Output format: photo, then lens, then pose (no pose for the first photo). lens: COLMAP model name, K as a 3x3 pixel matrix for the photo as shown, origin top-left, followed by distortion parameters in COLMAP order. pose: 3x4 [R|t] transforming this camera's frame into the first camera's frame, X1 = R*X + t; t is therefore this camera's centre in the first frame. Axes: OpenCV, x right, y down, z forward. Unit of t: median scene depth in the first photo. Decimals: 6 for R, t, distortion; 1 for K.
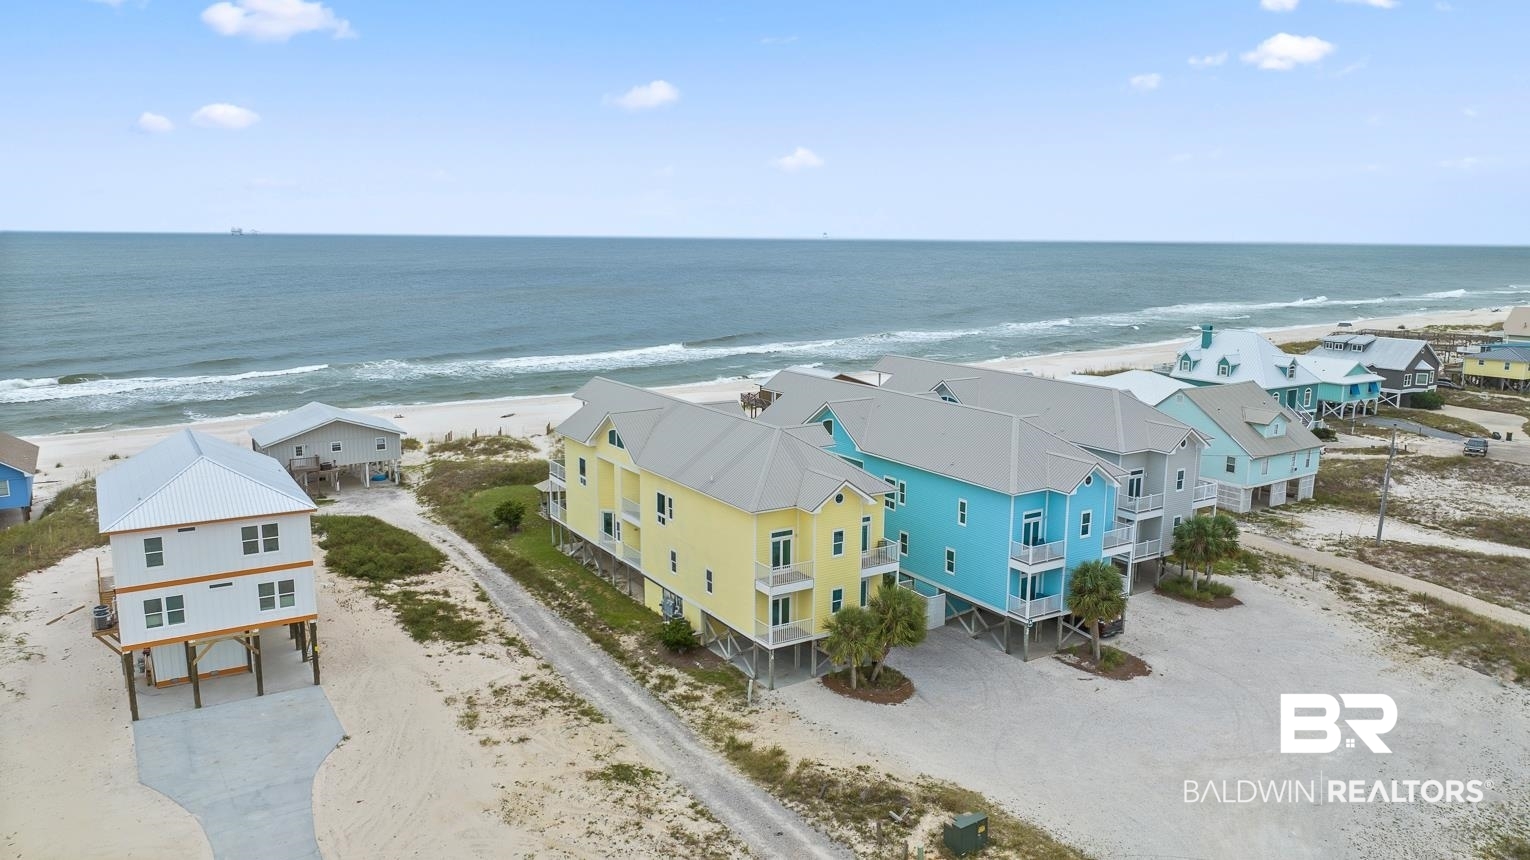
lens RADIAL K [[1079.5, 0, 769.4], [0, 1079.5, 430.3], [0, 0, 1]] dist [-0.026604, 0.026403]
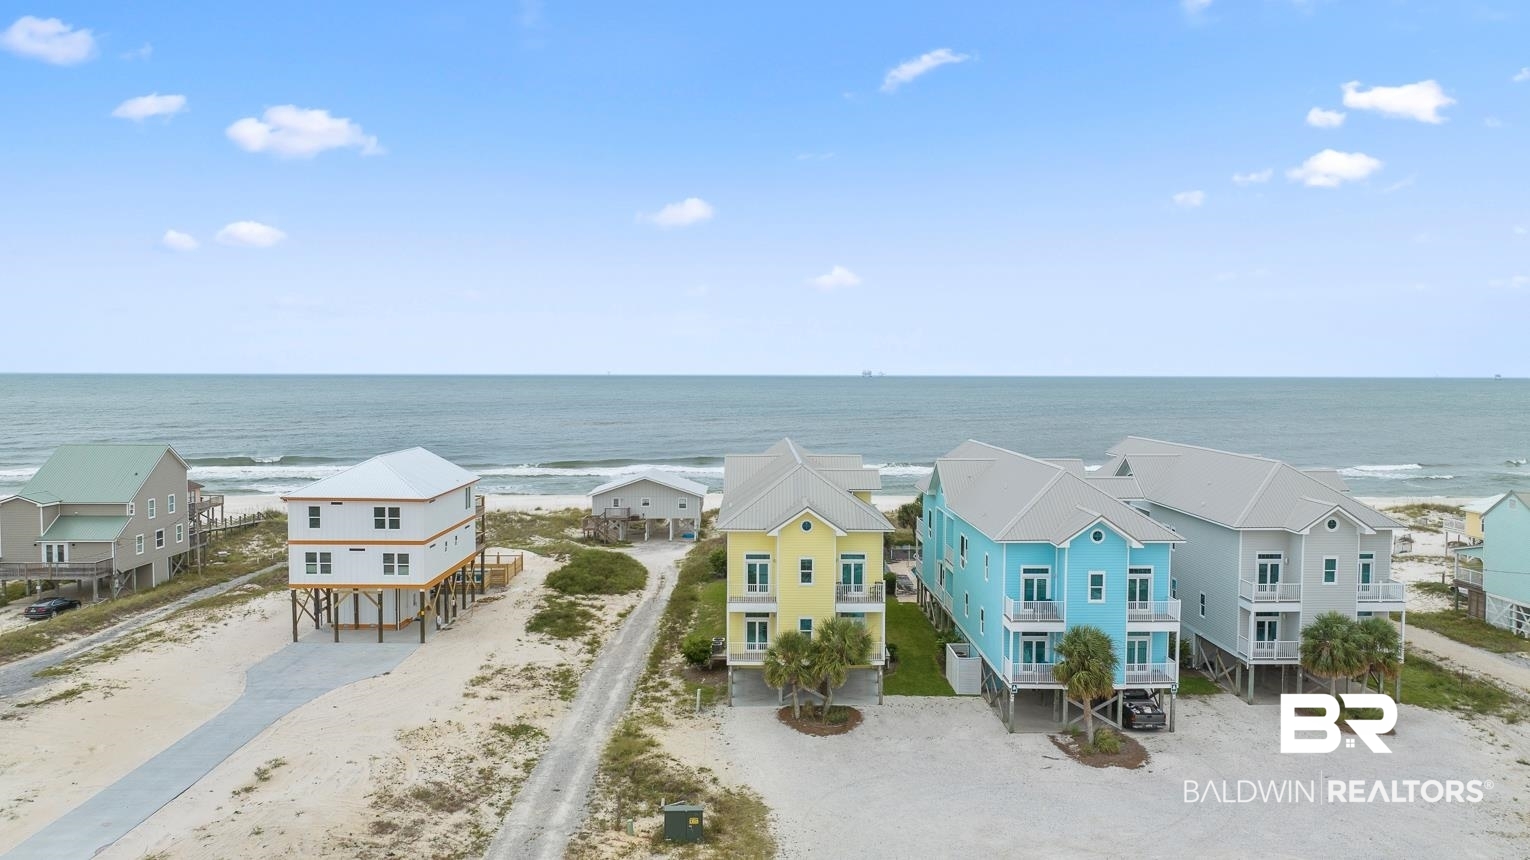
lens RADIAL K [[1079.5, 0, 771.9], [0, 1079.5, 432.8], [0, 0, 1]] dist [-0.026604, 0.026403]
pose [[0.851091, 0.025121, -0.524417, 0.526524], [-0.092906, 0.990298, -0.103341, 0.078080], [0.516733, 0.136674, 0.845167, 0.105429]]
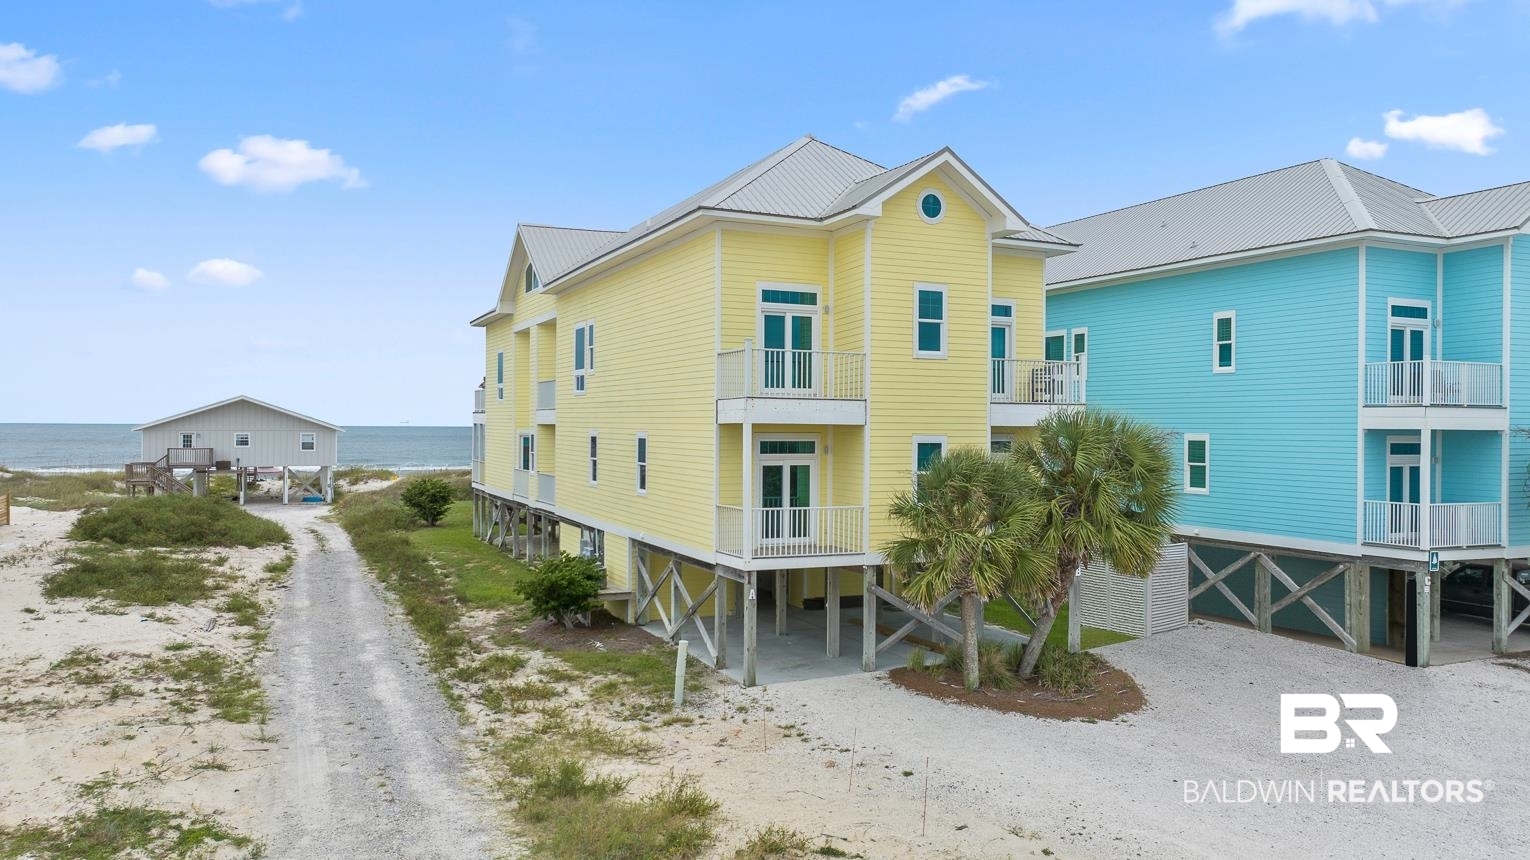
lens RADIAL K [[1079.5, 0, 766.6], [0, 1079.5, 424.5], [0, 0, 1]] dist [-0.026604, 0.026403]
pose [[0.990806, -0.002368, -0.135266, 0.054175], [-0.022815, 0.982603, -0.184313, 0.203564], [0.133349, 0.185704, 0.973515, 0.570414]]
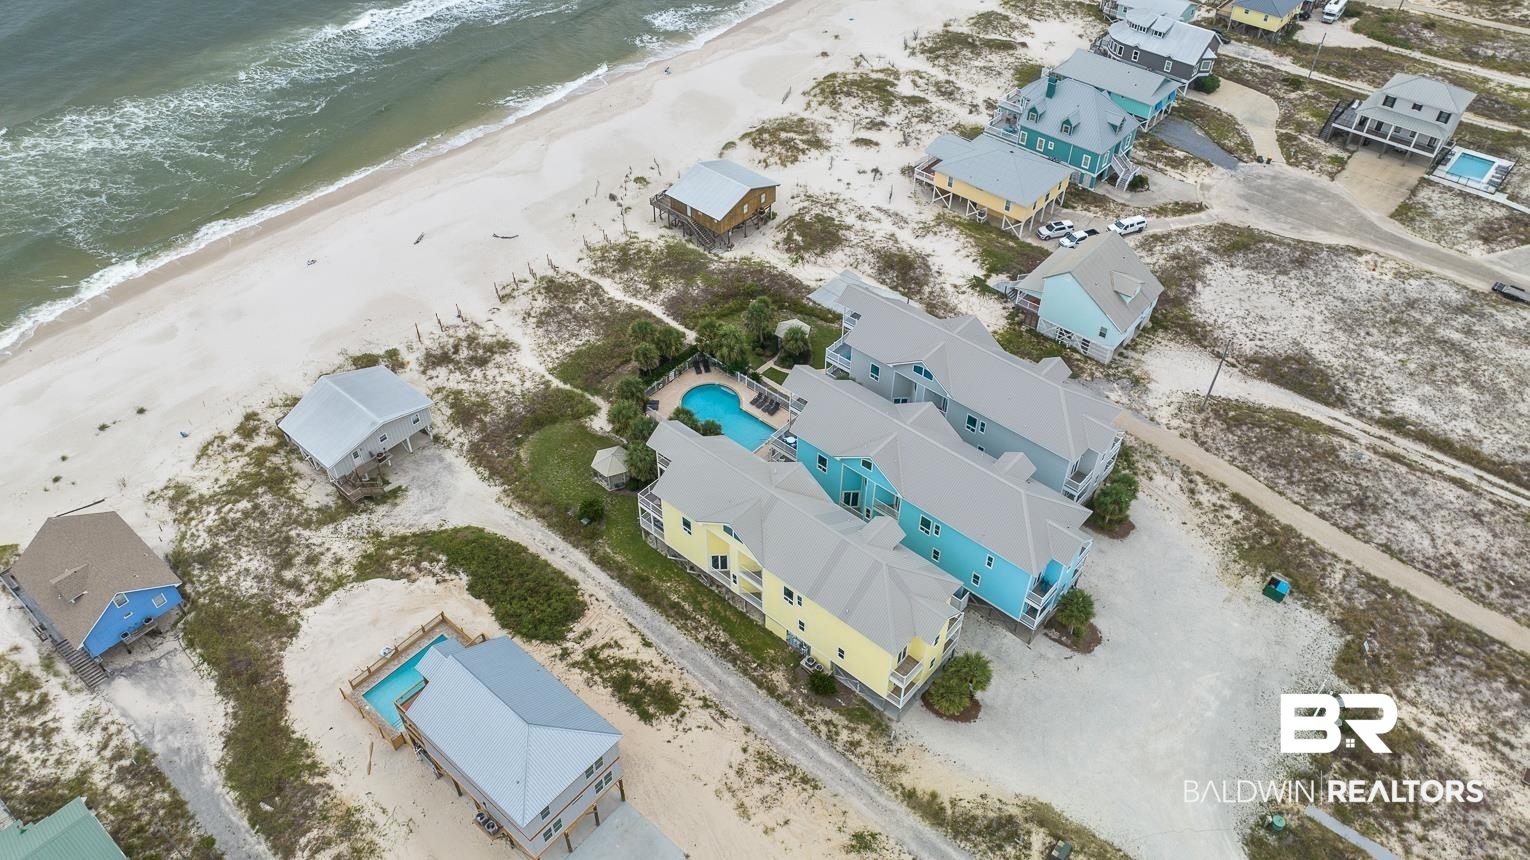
lens RADIAL K [[1079.5, 0, 764.0], [0, 1079.5, 433.8], [0, 0, 1]] dist [-0.026604, 0.026403]
pose [[0.958610, -0.193993, 0.208408, -0.407953], [0.047513, 0.830697, 0.554694, -0.940176], [-0.280731, -0.521833, 0.805531, -0.013363]]
